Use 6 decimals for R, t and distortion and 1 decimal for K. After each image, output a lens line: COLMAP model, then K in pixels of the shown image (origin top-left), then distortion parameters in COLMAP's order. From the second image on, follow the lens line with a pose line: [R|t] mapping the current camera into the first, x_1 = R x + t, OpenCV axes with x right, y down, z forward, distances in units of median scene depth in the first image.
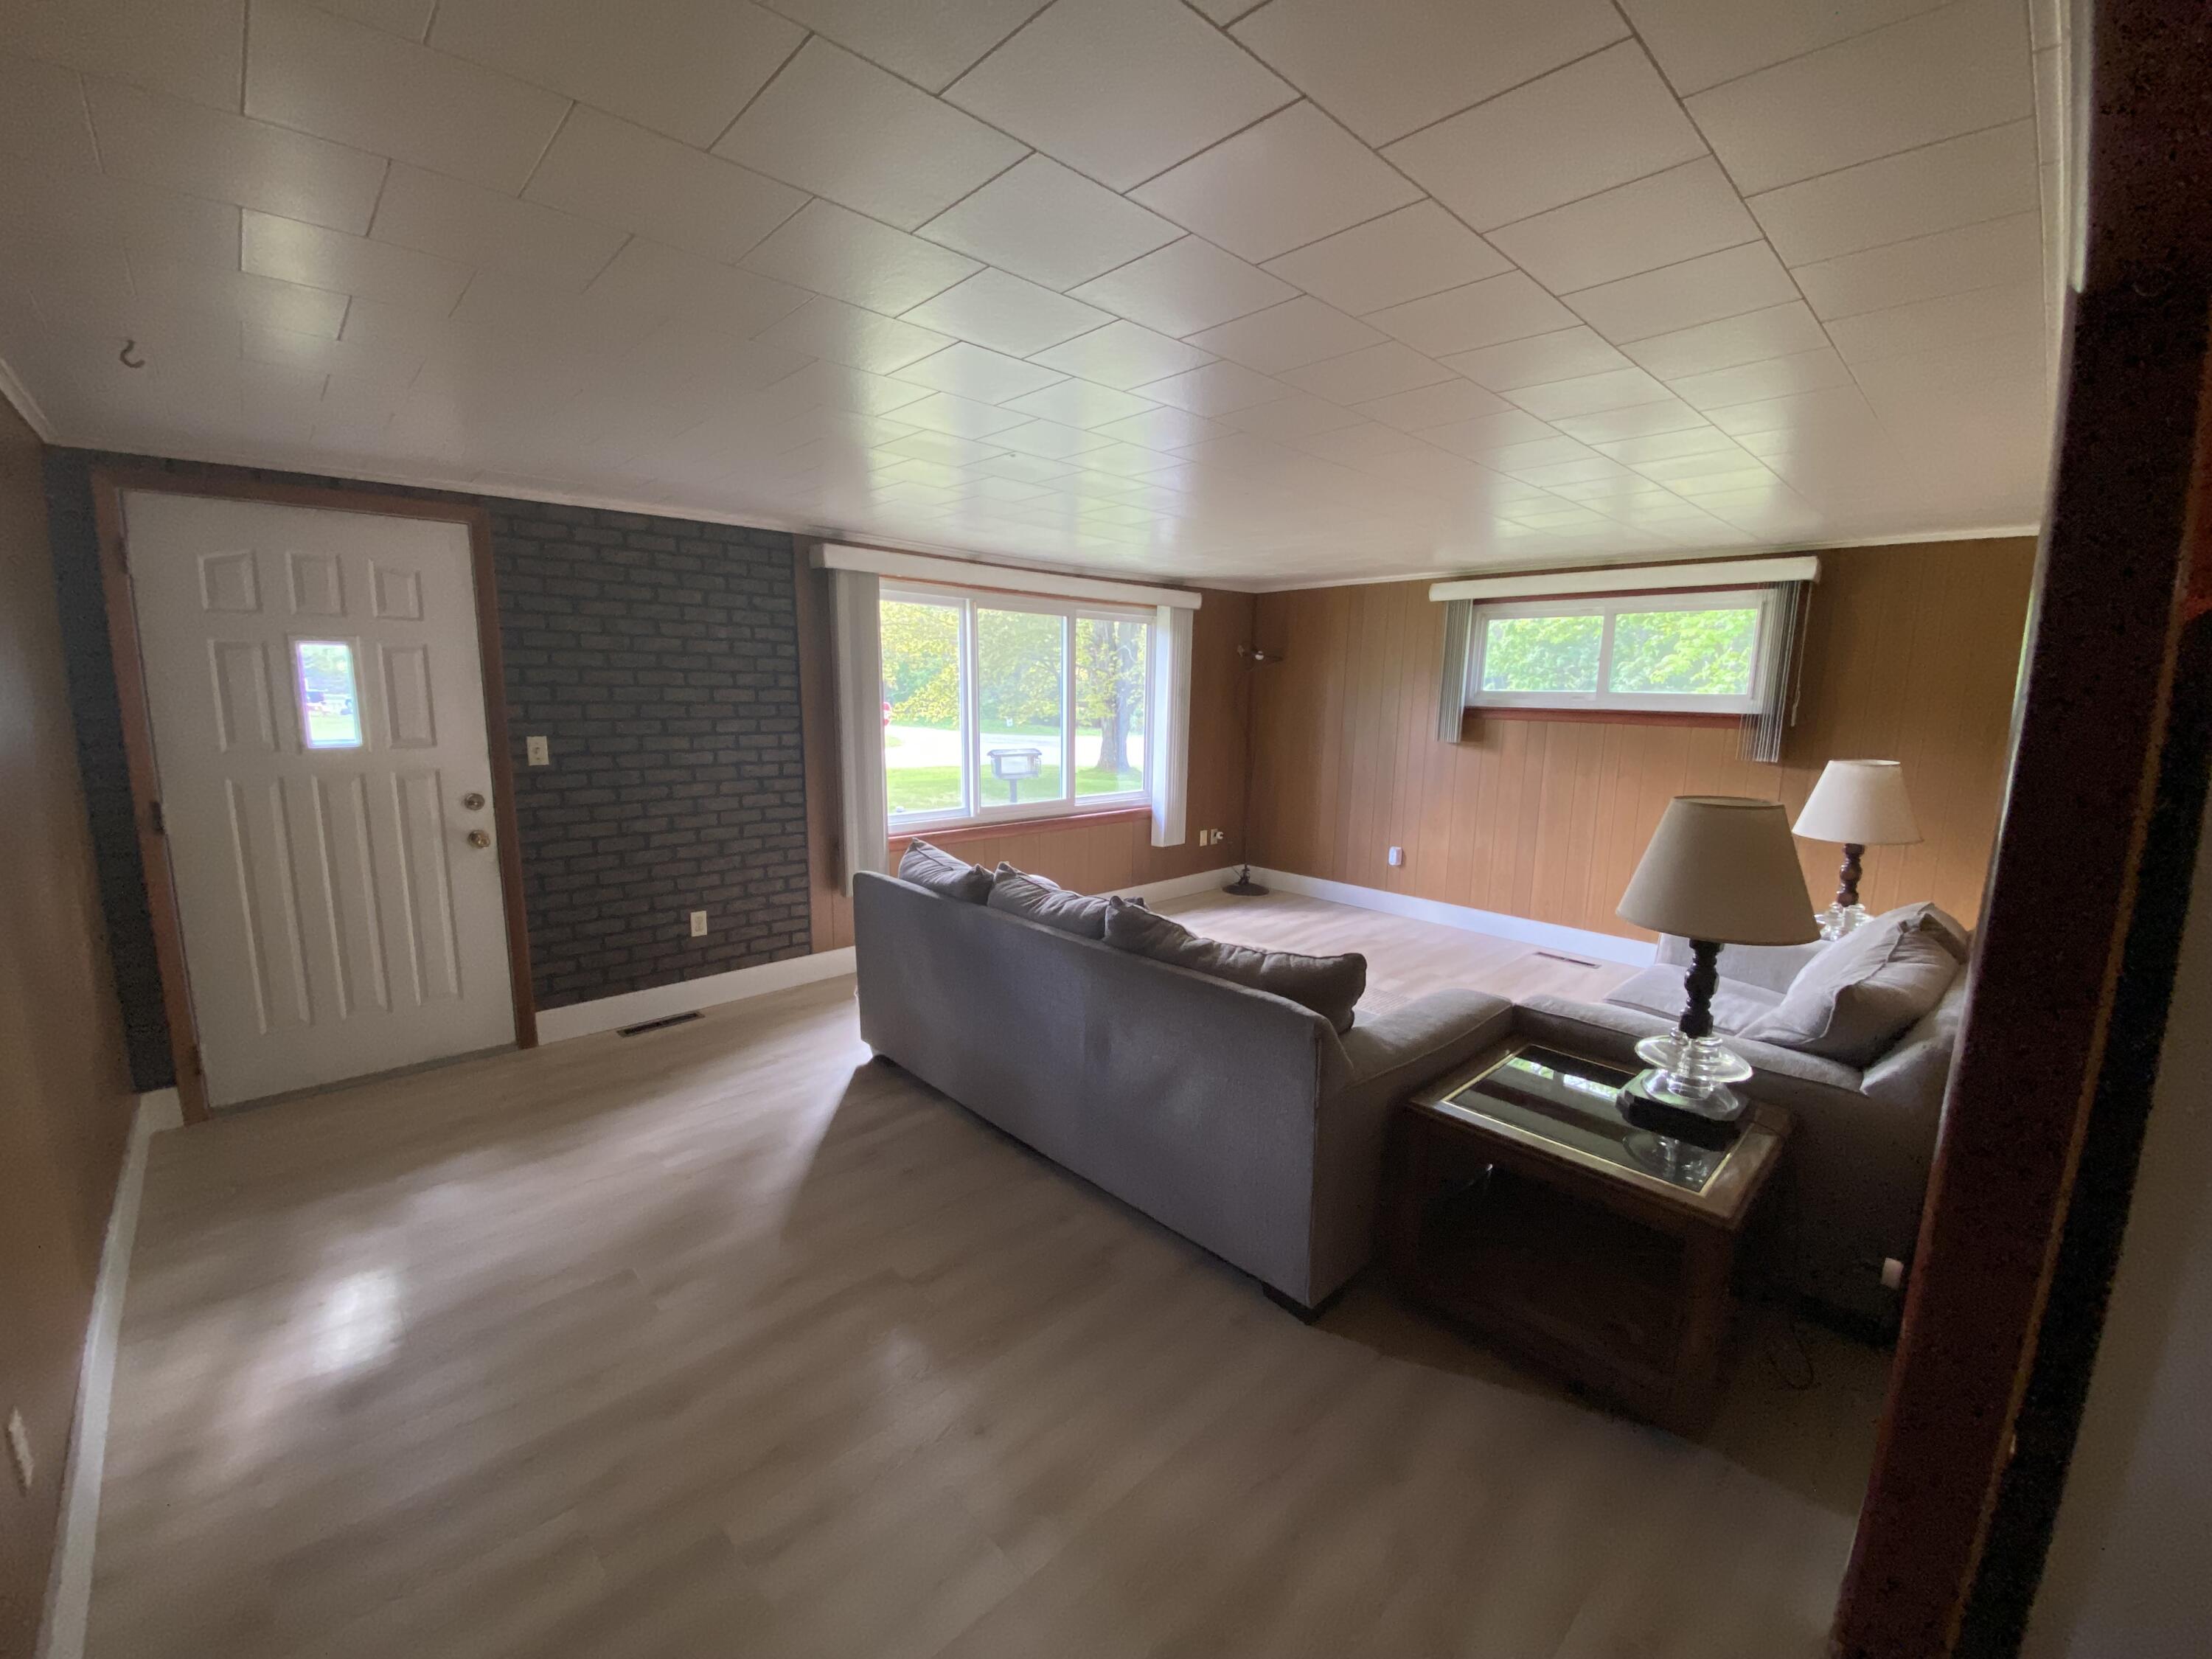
lens RADIAL K [[885.0, 0, 1091.7], [0, 885.0, 828.6], [0, 0, 1]] dist [0.041409, -0.035177]
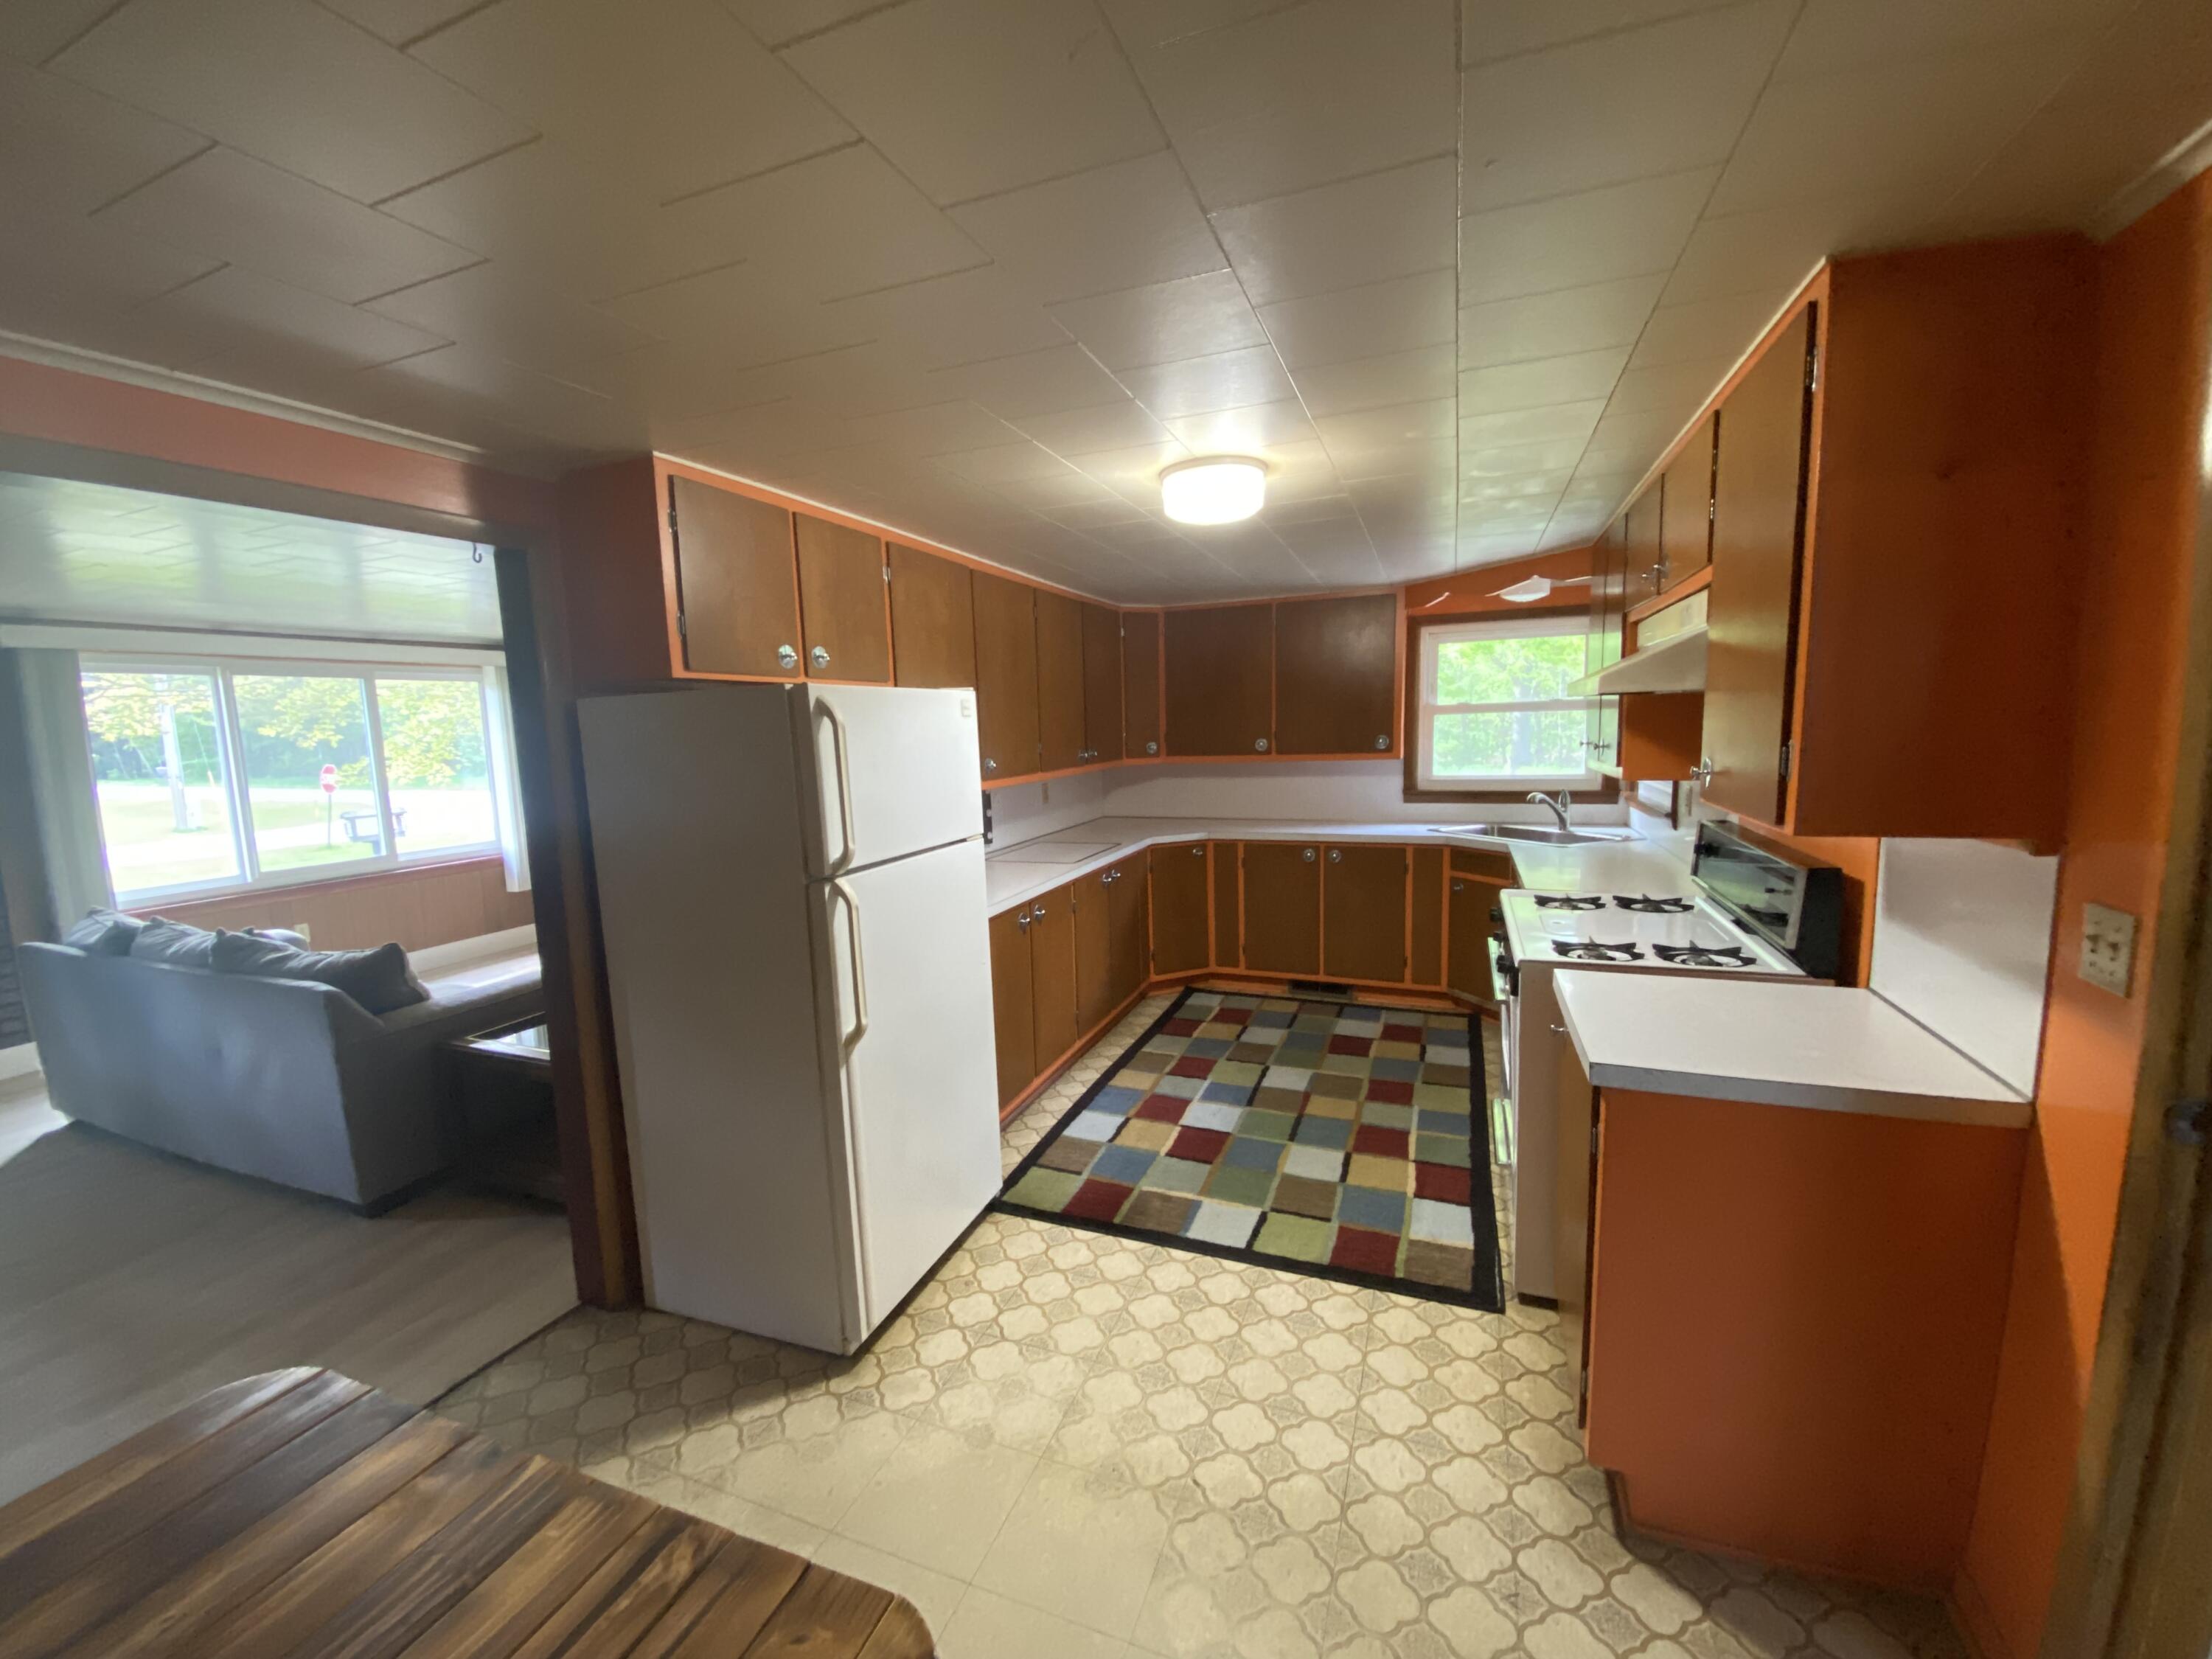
lens RADIAL K [[885.0, 0, 1091.7], [0, 885.0, 828.6], [0, 0, 1]] dist [0.041409, -0.035177]
pose [[0.898196, -0.095883, 0.429010, 0.339723], [0.112591, 0.993547, -0.013672, 0.053303], [-0.424931, 0.060583, 0.903196, -0.349083]]
